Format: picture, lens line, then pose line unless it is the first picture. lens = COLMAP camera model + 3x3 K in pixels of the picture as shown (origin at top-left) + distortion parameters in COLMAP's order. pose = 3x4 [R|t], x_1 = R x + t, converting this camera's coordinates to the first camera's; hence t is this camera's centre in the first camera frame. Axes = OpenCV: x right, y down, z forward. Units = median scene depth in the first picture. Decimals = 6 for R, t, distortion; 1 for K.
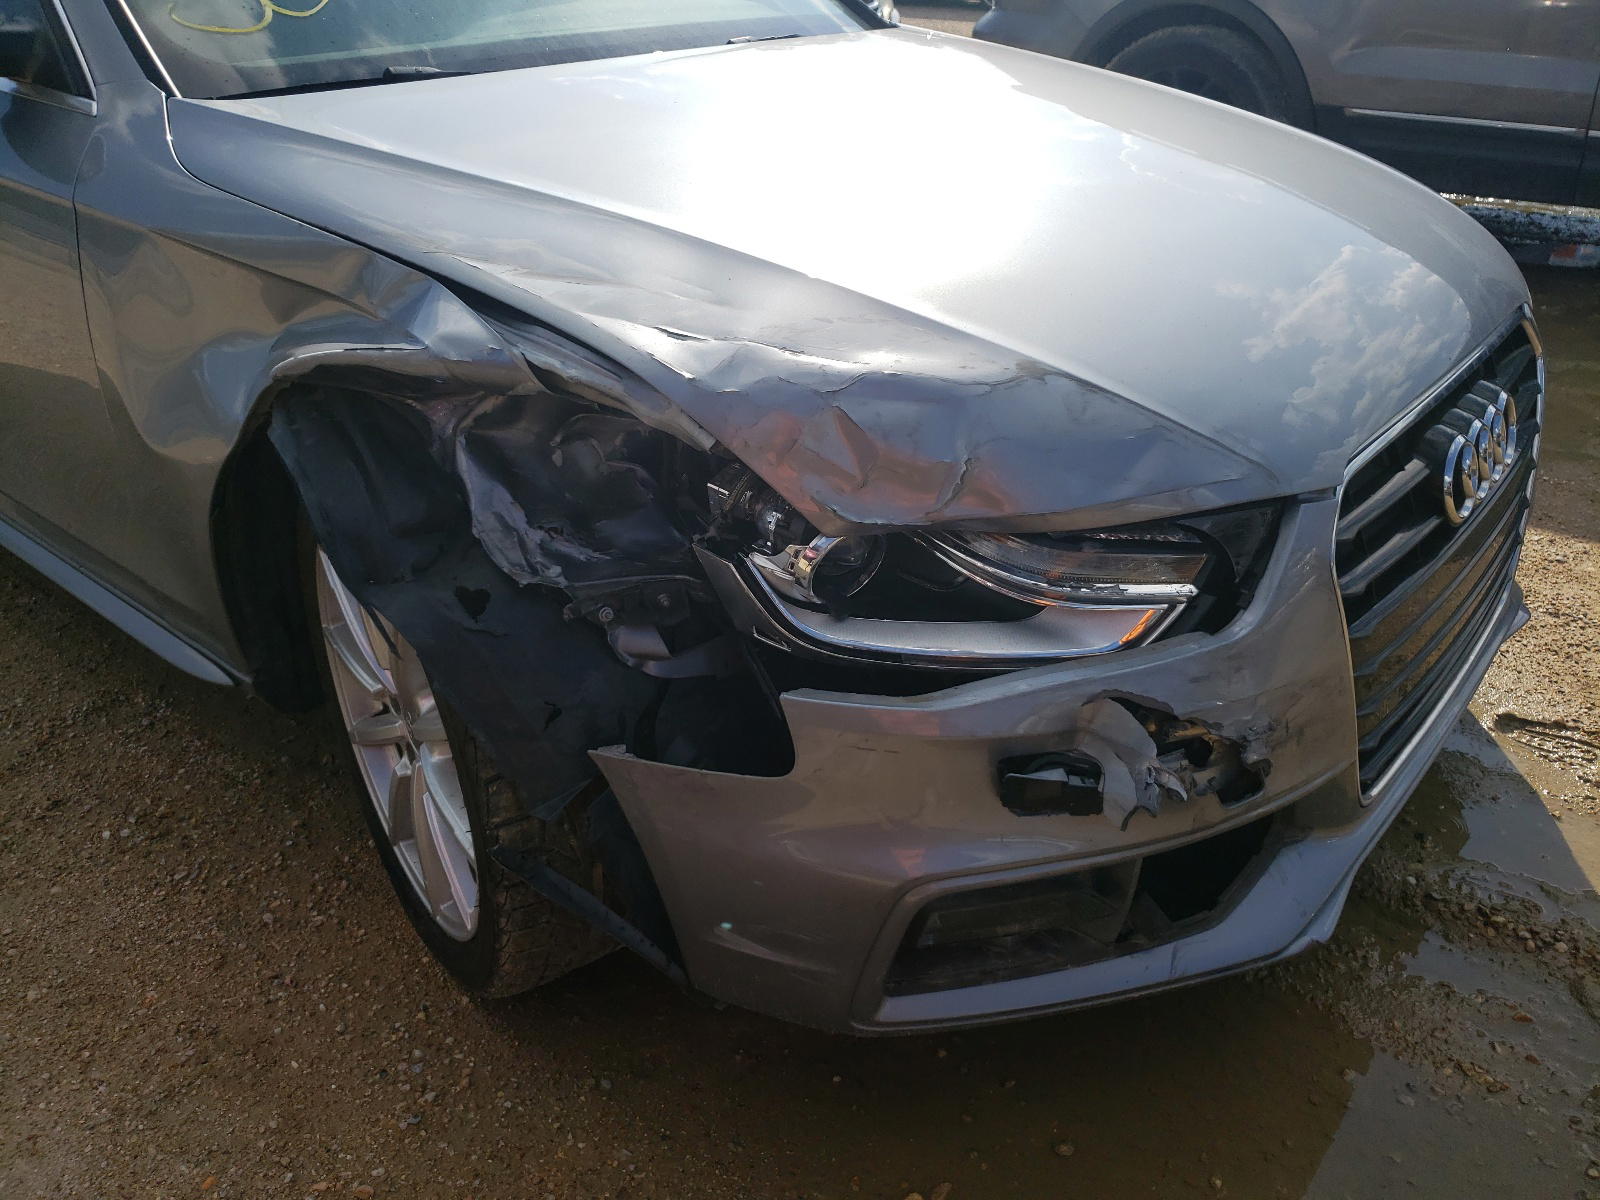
lens RADIAL K [[1317.4, 0, 823.1], [0, 1317.4, 600.4], [0, 0, 1]] dist [0.042805, -0.042899]
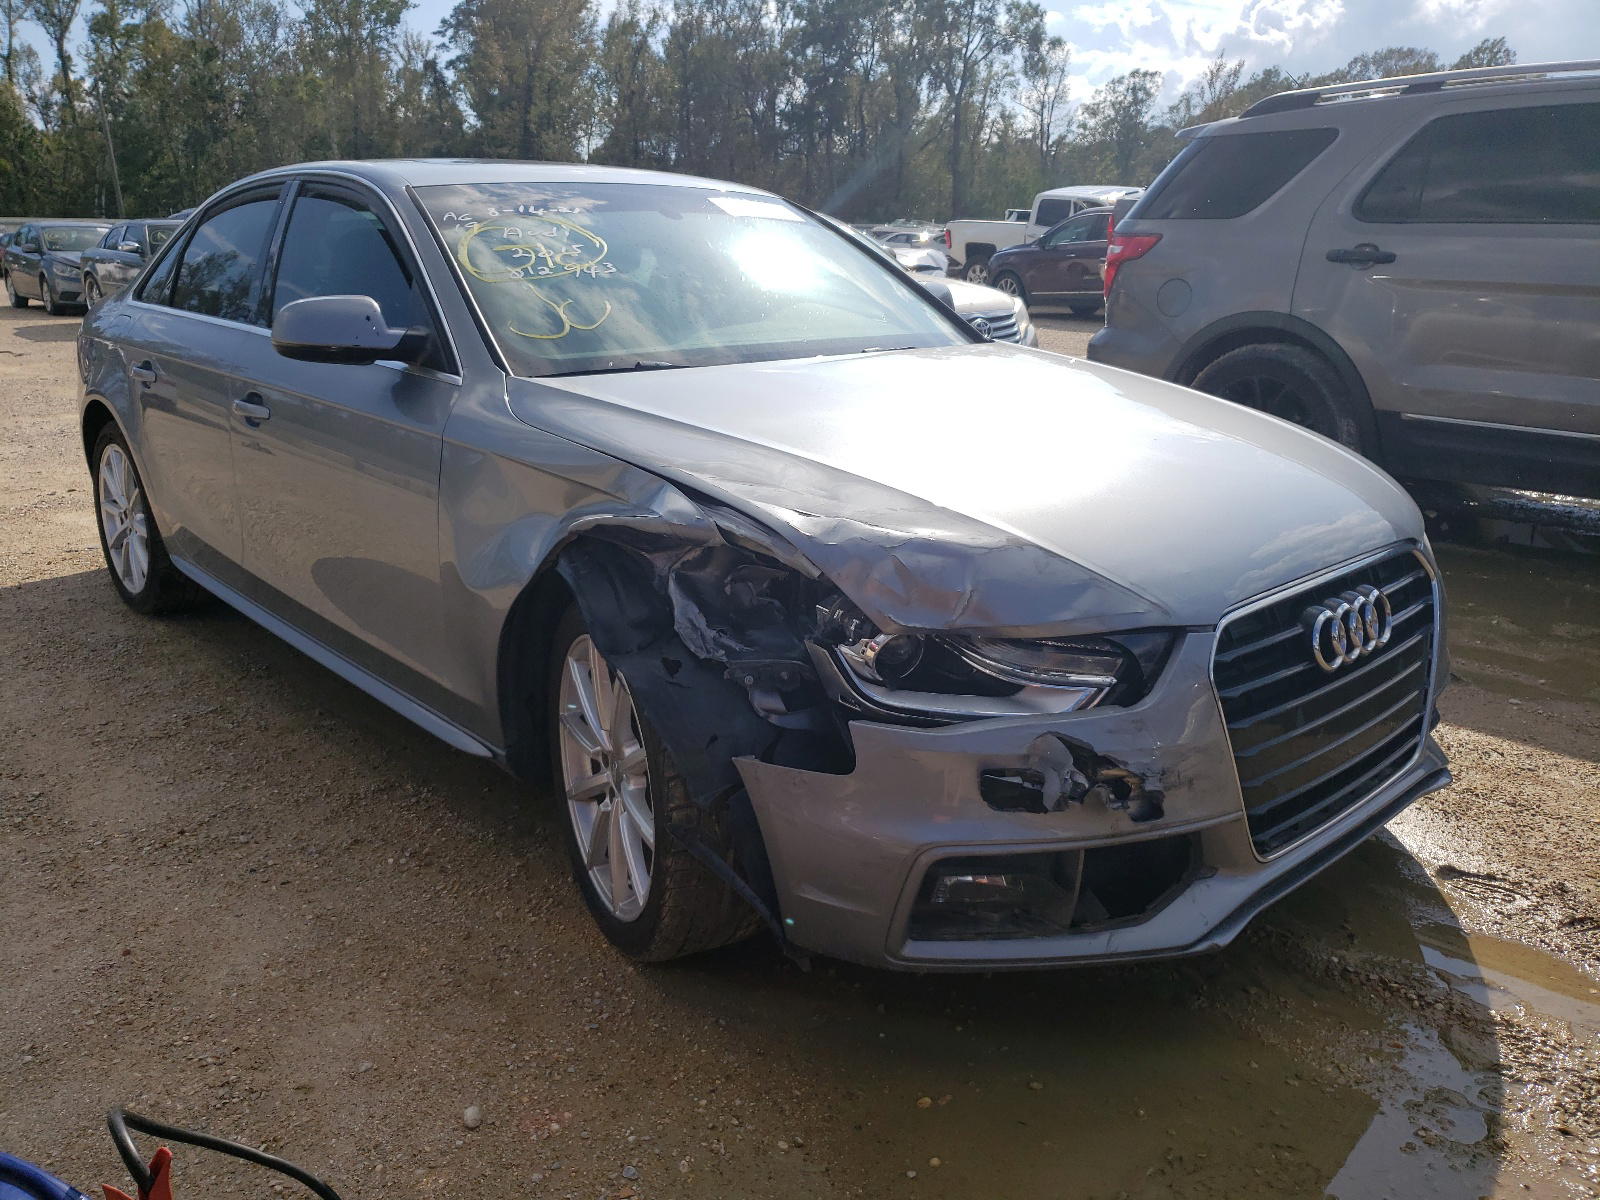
lens RADIAL K [[1307.2, 0, 800.0], [0, 1307.2, 600.0], [0, 0, 1]] dist [0.124409, -0.219463]
pose [[0.990550, 0.046889, -0.128890, 0.098067], [-0.072579, 0.976586, -0.202514, 0.229900], [0.116376, 0.209955, 0.970760, -0.566213]]
